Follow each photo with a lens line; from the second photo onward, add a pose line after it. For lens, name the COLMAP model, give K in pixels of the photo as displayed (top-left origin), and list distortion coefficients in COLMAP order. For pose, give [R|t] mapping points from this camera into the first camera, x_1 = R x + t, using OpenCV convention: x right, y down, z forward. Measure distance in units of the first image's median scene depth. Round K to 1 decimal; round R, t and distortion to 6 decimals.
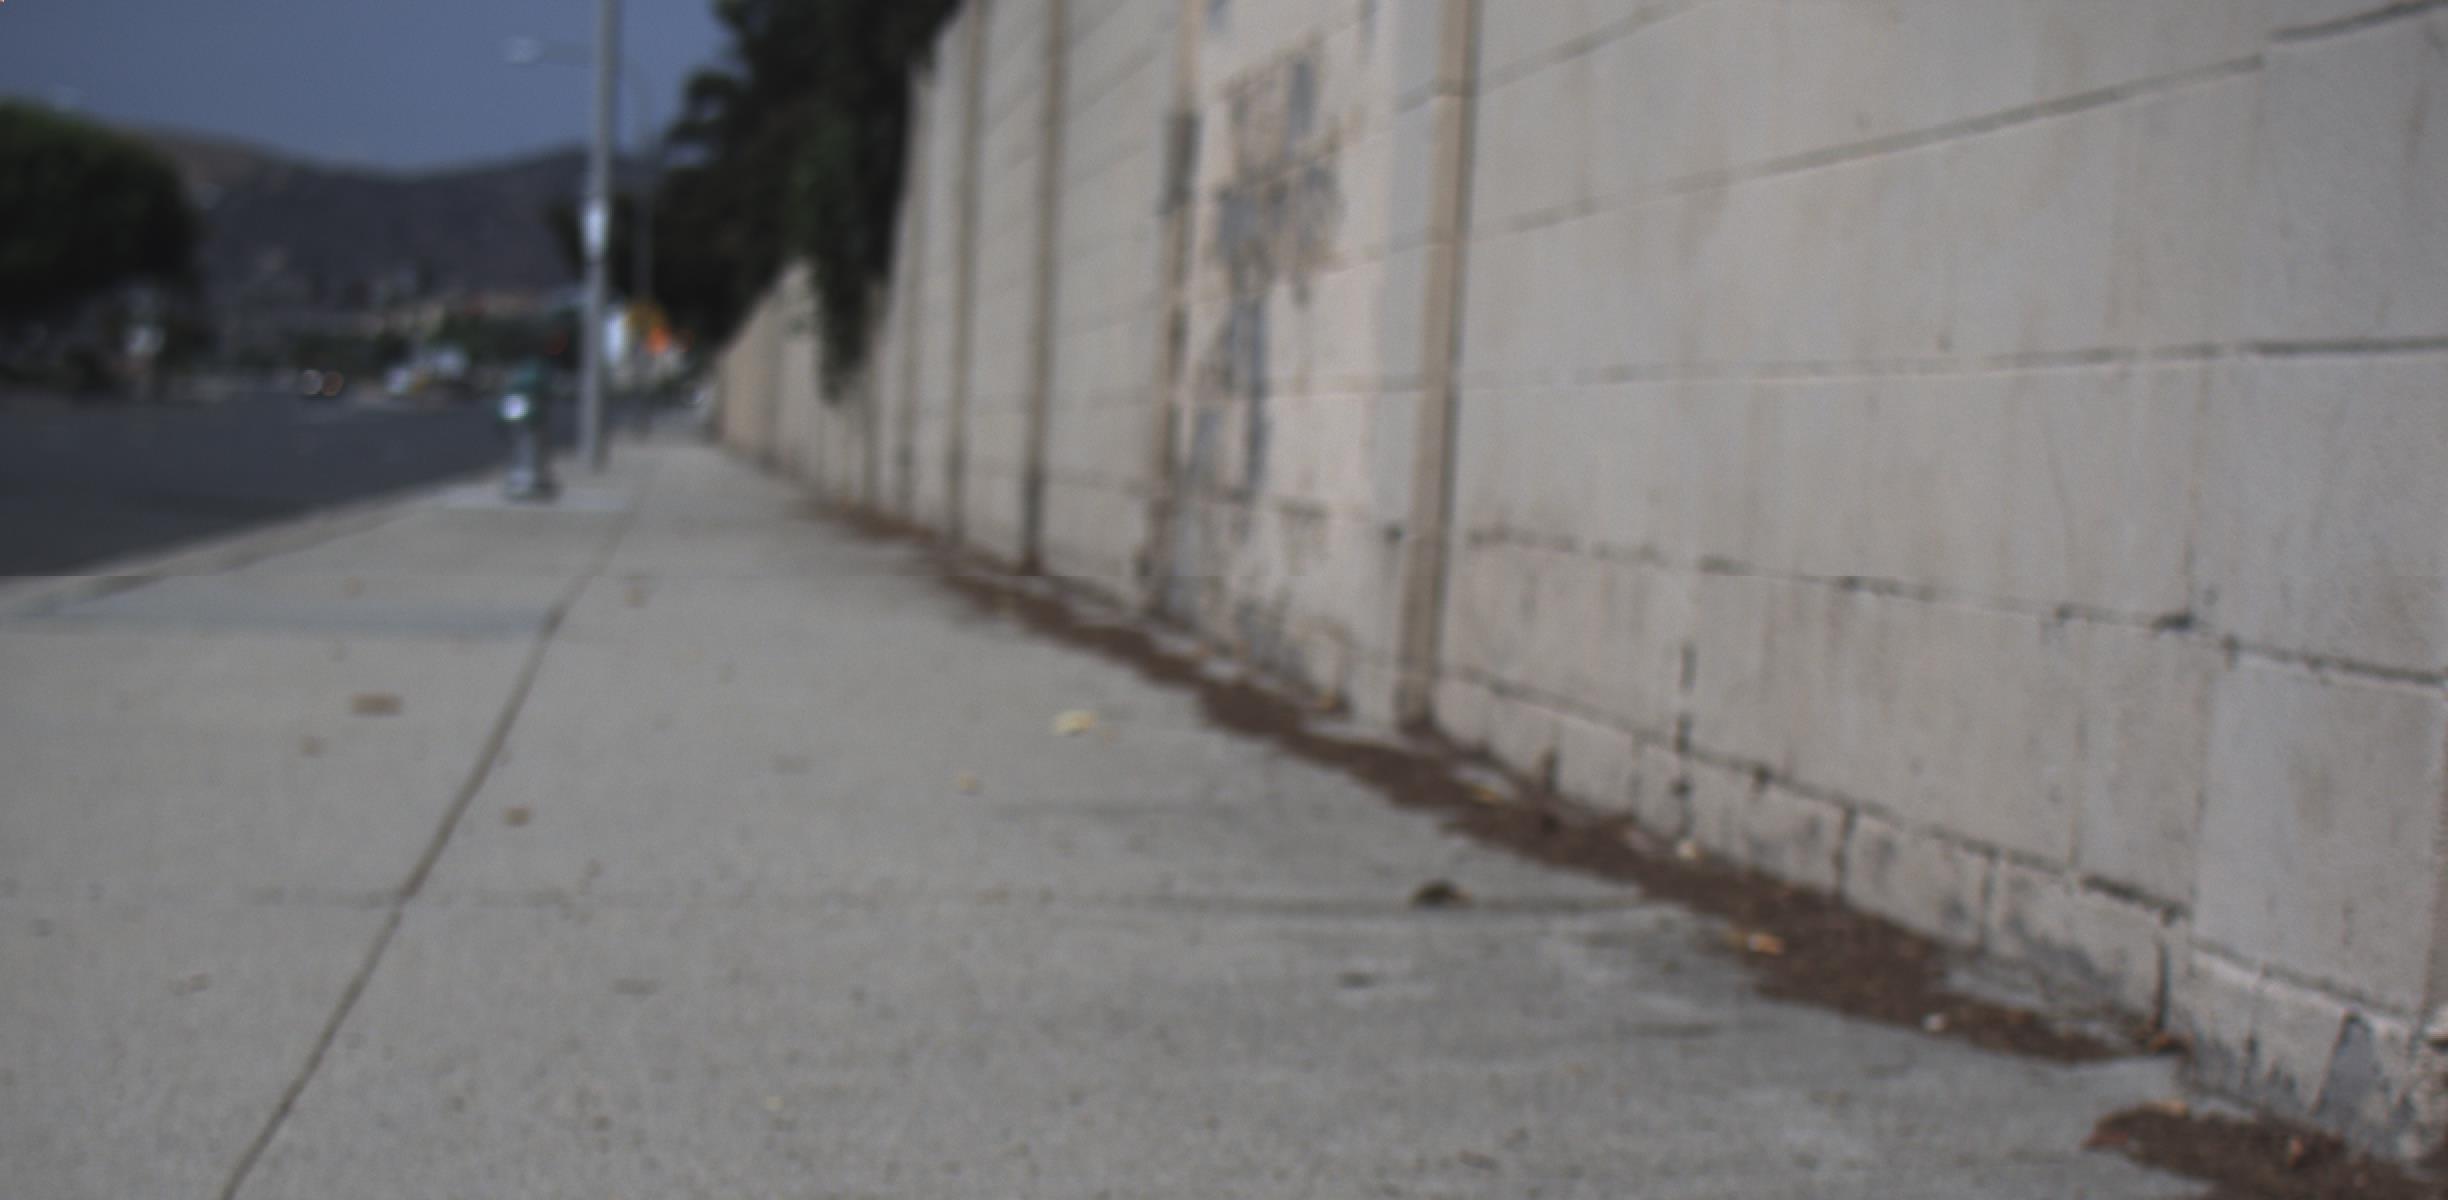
lens RADIAL K [[4329.1, 0, 1189.0], [0, 4329.1, 711.5], [0, 0, 1]] dist [-0.040150, 0.000000]
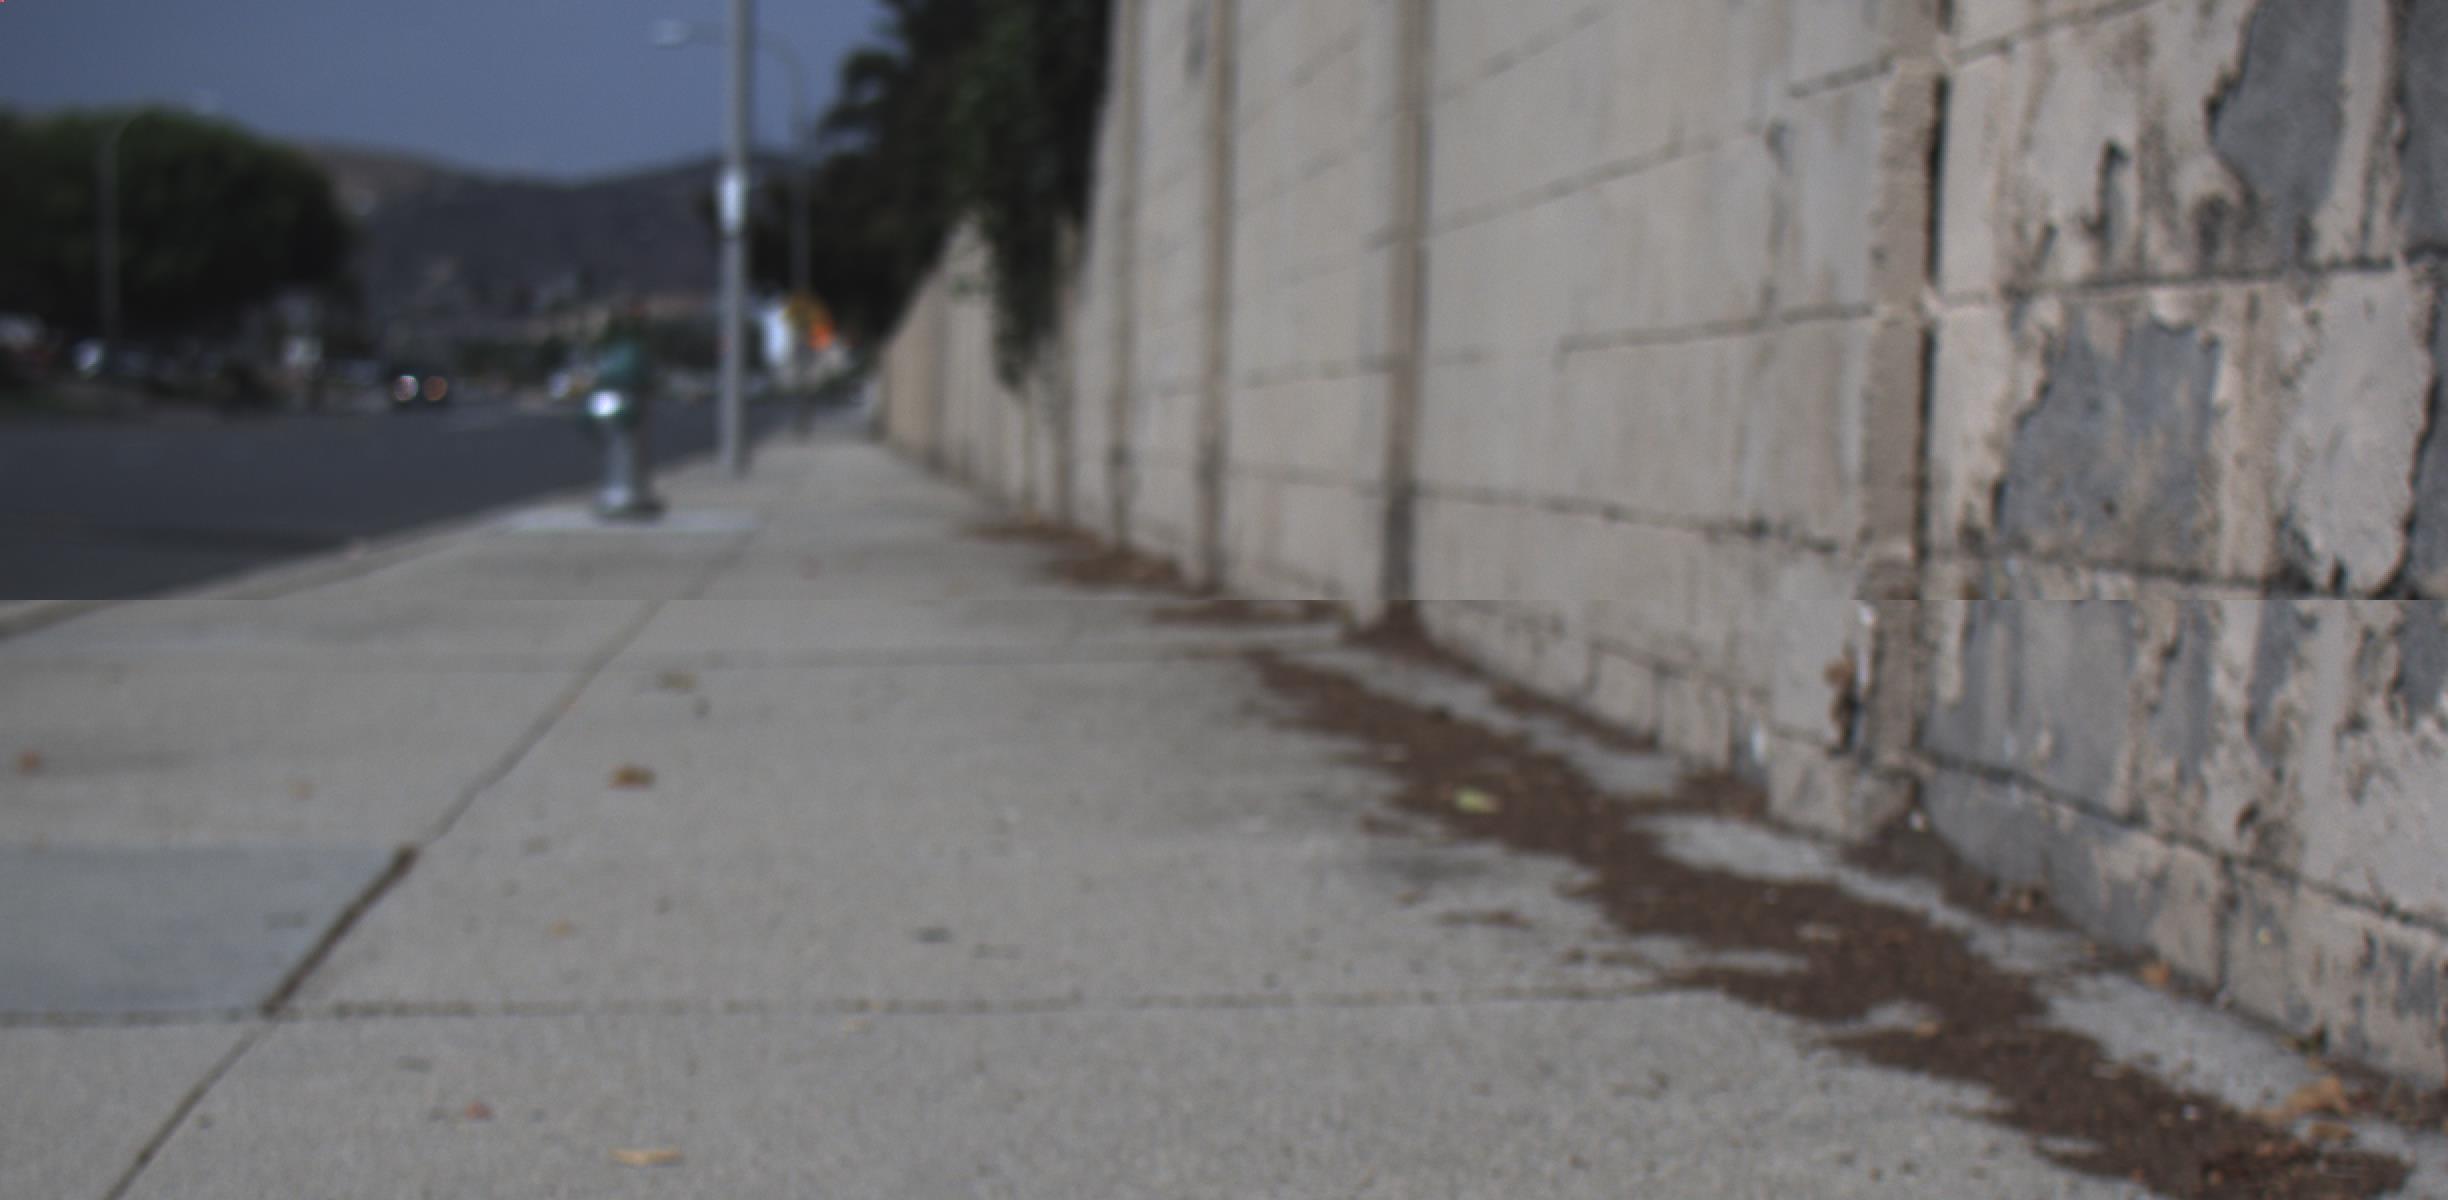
lens RADIAL K [[4329.1, 0, 1207.2], [0, 4329.1, 623.8], [0, 0, 1]] dist [-0.040150, 0.000000]
pose [[0.999102, -0.022743, -0.035761, -0.018691], [0.022108, 0.999593, -0.018054, -0.012970], [0.036157, 0.017247, 0.999197, 0.204753]]
